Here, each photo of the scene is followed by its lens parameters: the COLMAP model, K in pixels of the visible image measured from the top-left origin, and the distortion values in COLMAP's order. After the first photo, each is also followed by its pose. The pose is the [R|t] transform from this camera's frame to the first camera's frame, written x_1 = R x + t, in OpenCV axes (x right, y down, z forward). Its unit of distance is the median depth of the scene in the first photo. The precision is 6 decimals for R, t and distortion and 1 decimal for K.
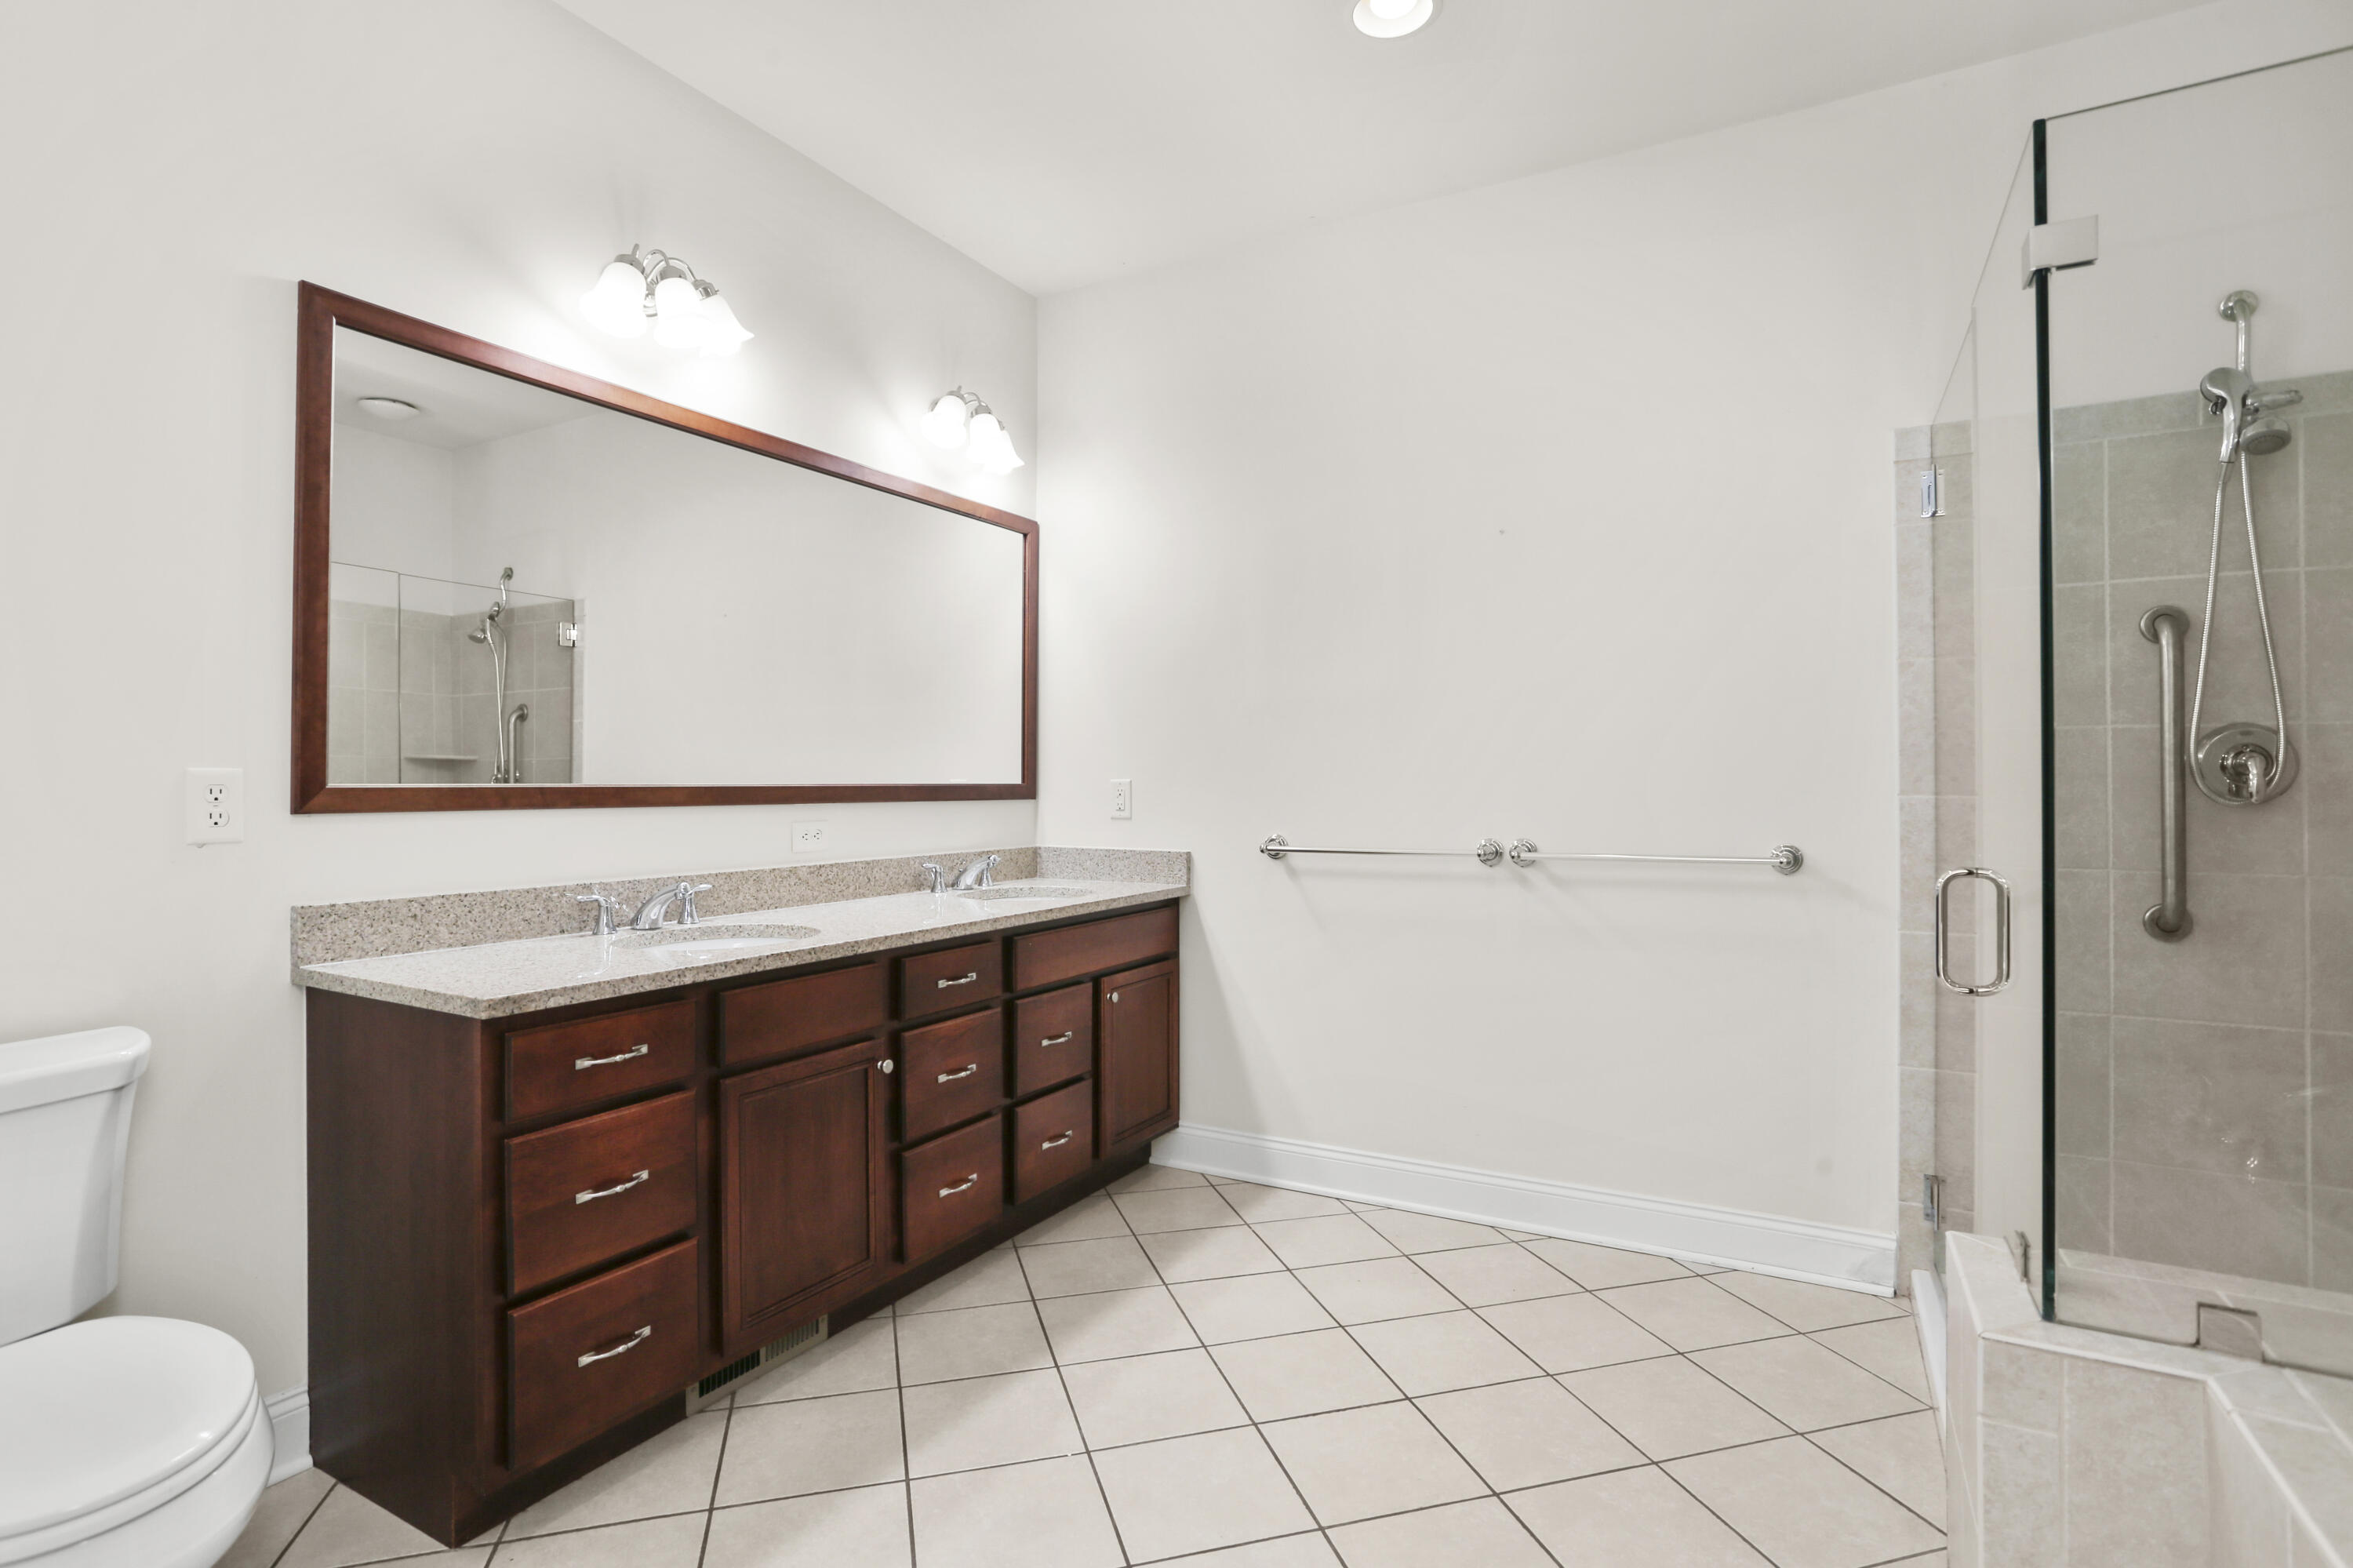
lens RADIAL K [[1159.0, 0, 1177.6], [0, 1159.0, 784.0], [0, 0, 1]] dist [-0.059961, 0.017788]
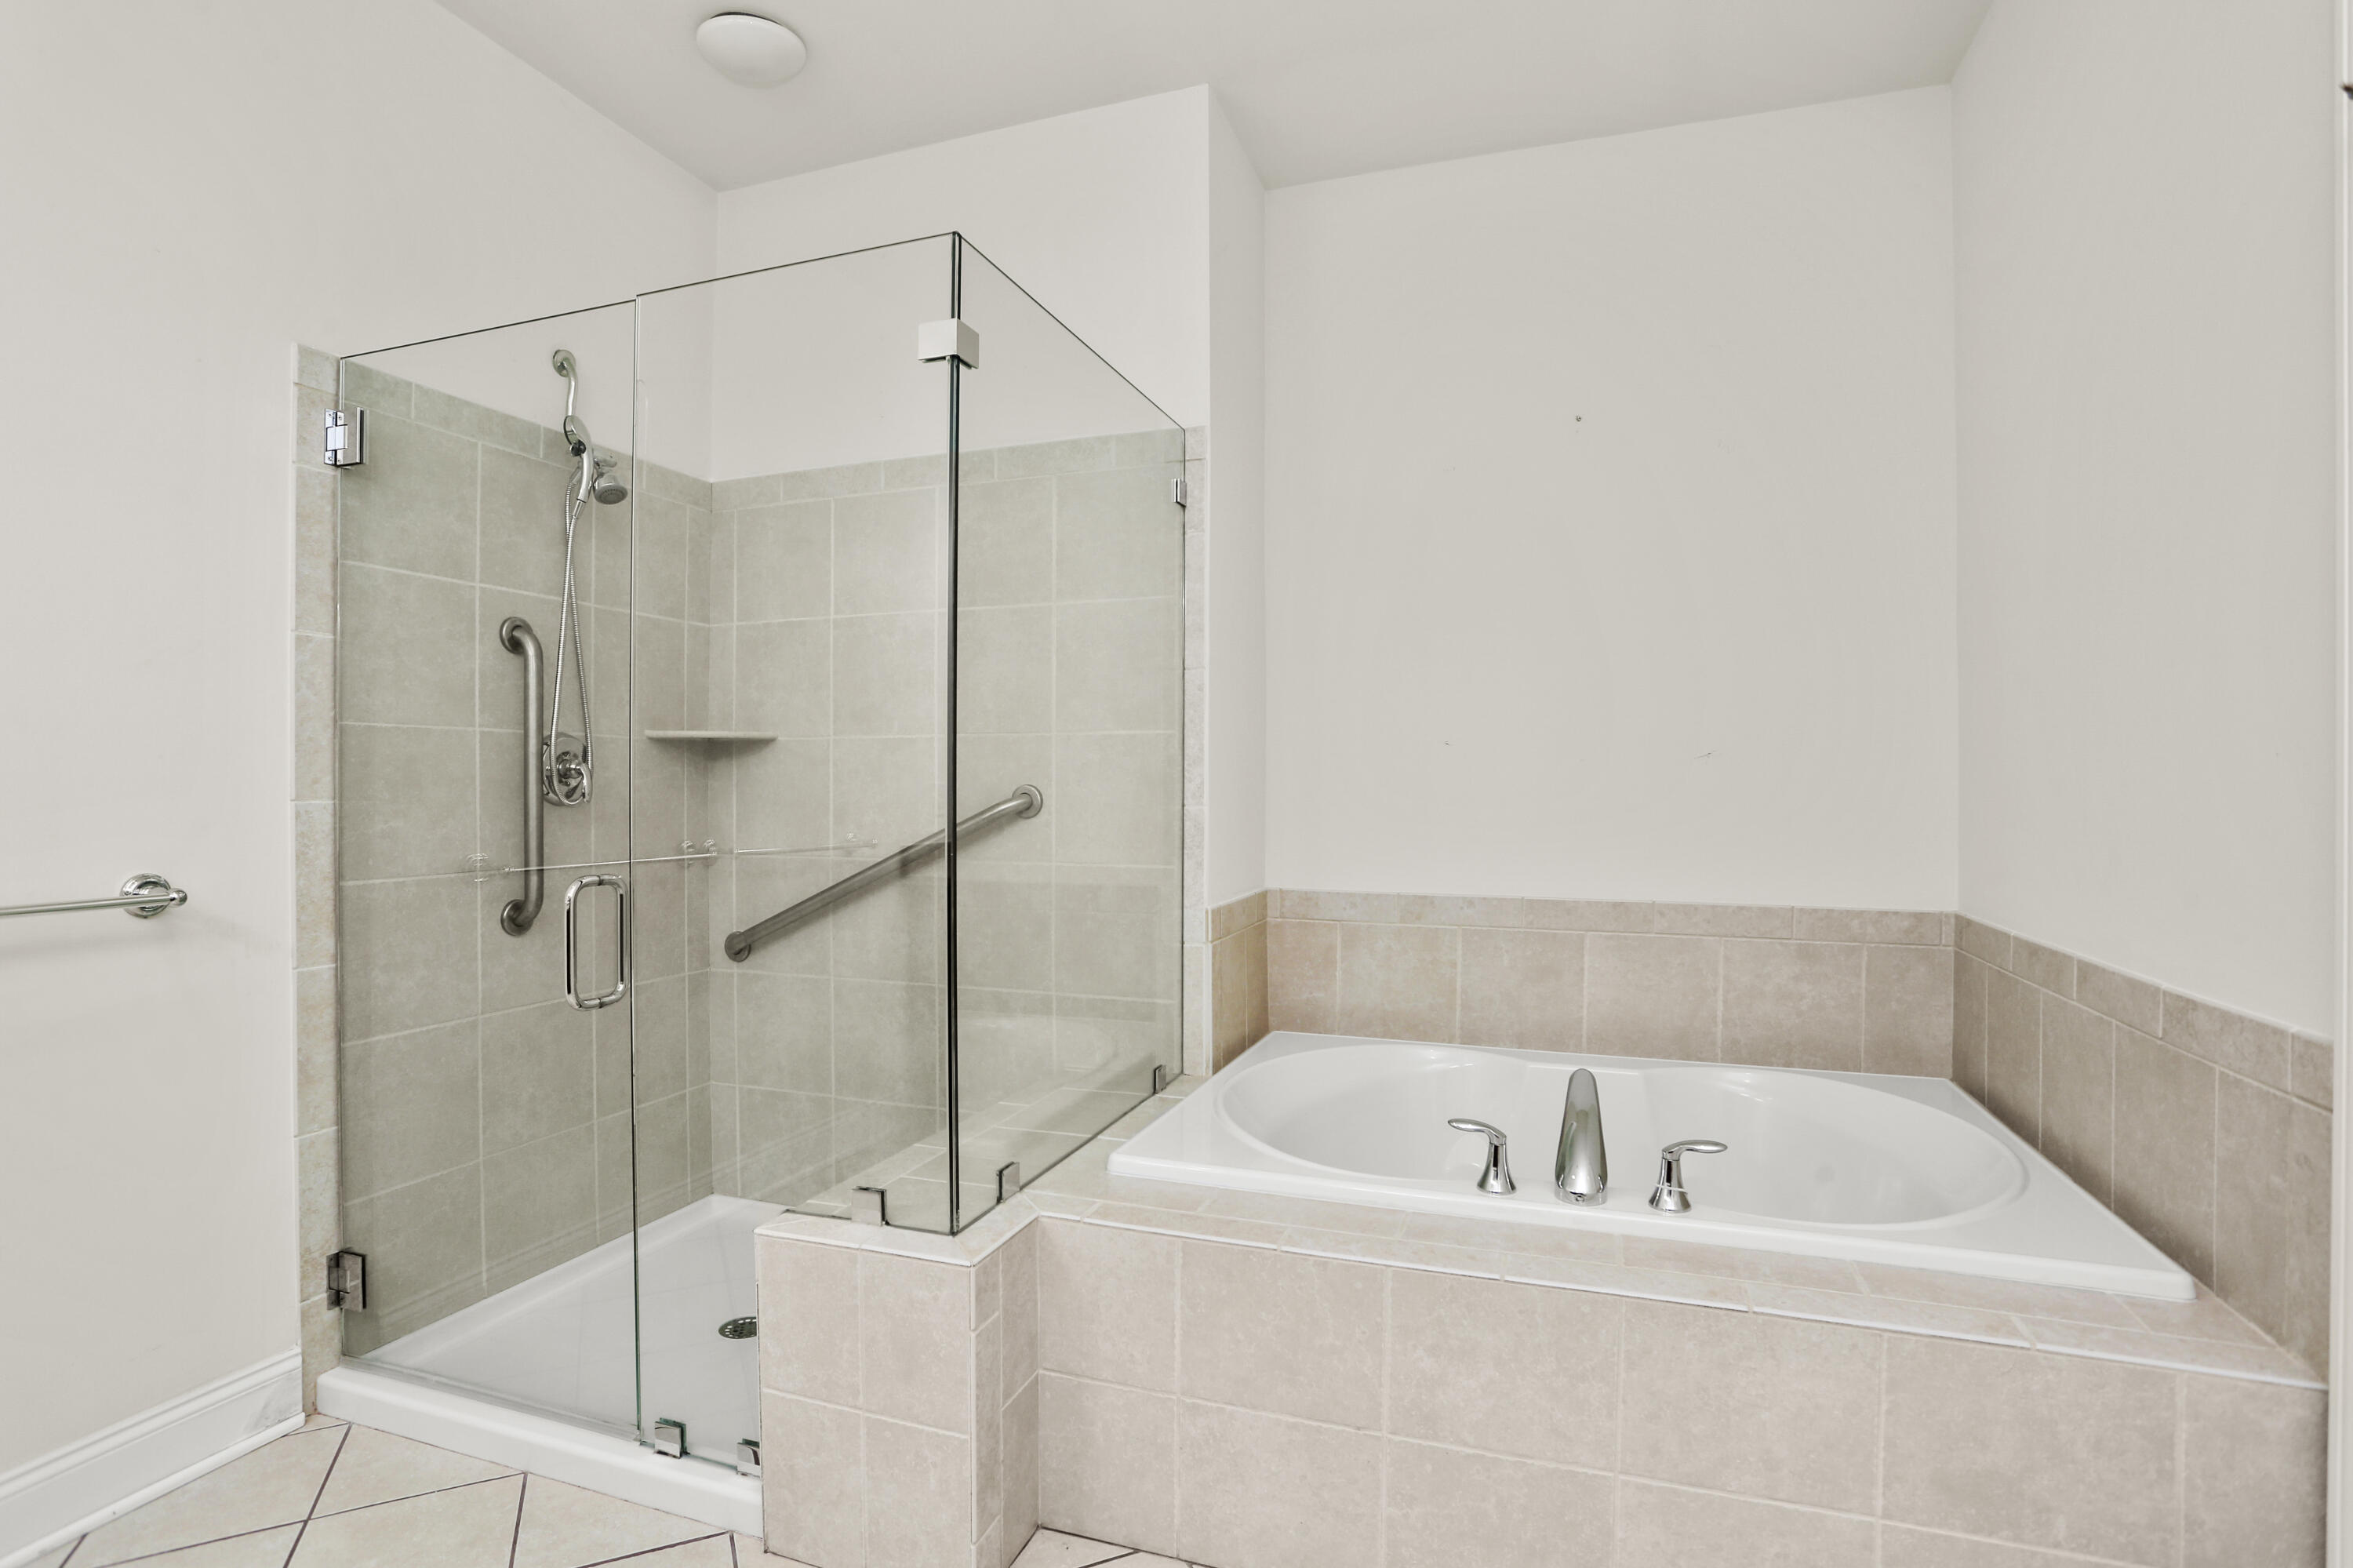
lens RADIAL K [[1159.0, 0, 1176.3], [0, 1159.0, 782.8], [0, 0, 1]] dist [-0.059961, 0.017788]
pose [[-0.198008, -0.003013, 0.980196, -0.268053], [-0.007586, 0.999970, 0.001541, -0.008939], [-0.980171, -0.007131, -0.198025, 0.550825]]
